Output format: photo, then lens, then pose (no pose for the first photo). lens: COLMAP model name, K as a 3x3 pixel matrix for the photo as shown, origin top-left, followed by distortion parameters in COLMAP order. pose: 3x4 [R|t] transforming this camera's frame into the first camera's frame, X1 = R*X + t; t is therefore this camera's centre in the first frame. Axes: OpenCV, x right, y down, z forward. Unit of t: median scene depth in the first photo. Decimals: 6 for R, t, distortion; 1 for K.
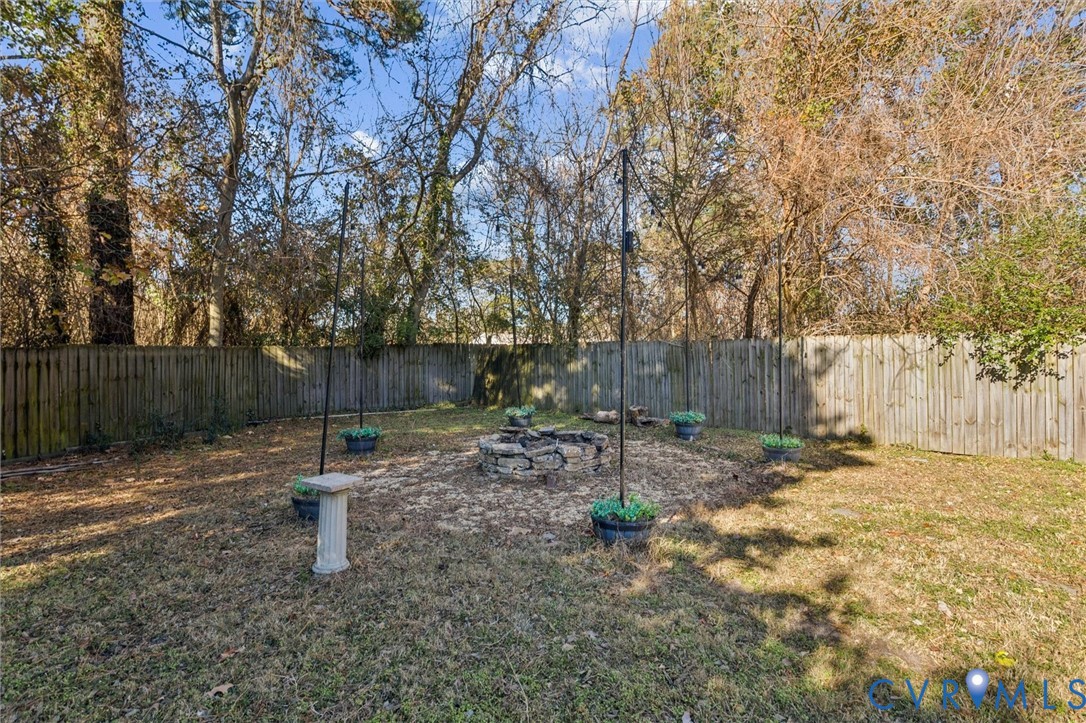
lens RADIAL K [[534.3, 0, 542.3], [0, 534.3, 358.8], [0, 0, 1]] dist [-0.007078, 0.003303]
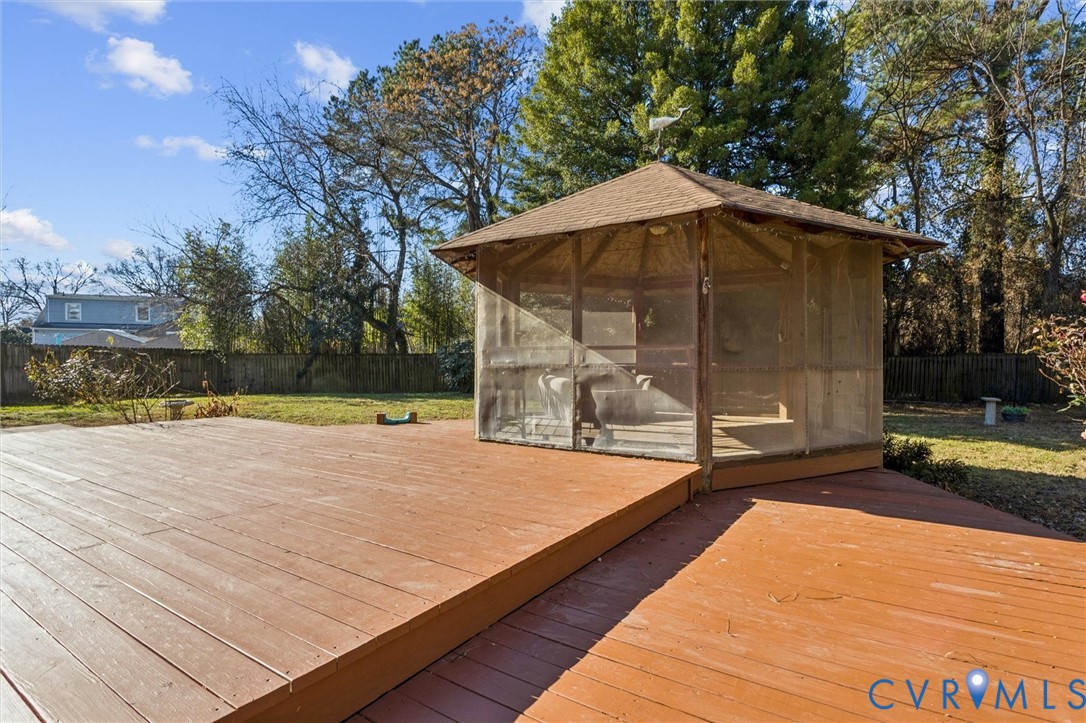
lens RADIAL K [[534.3, 0, 538.3], [0, 534.3, 360.6], [0, 0, 1]] dist [-0.007078, 0.003303]
pose [[0.117060, 0.028846, -0.992706, 1.003152], [0.003400, 0.999561, 0.029446, -0.060959], [0.993119, -0.006822, 0.116910, -0.904351]]
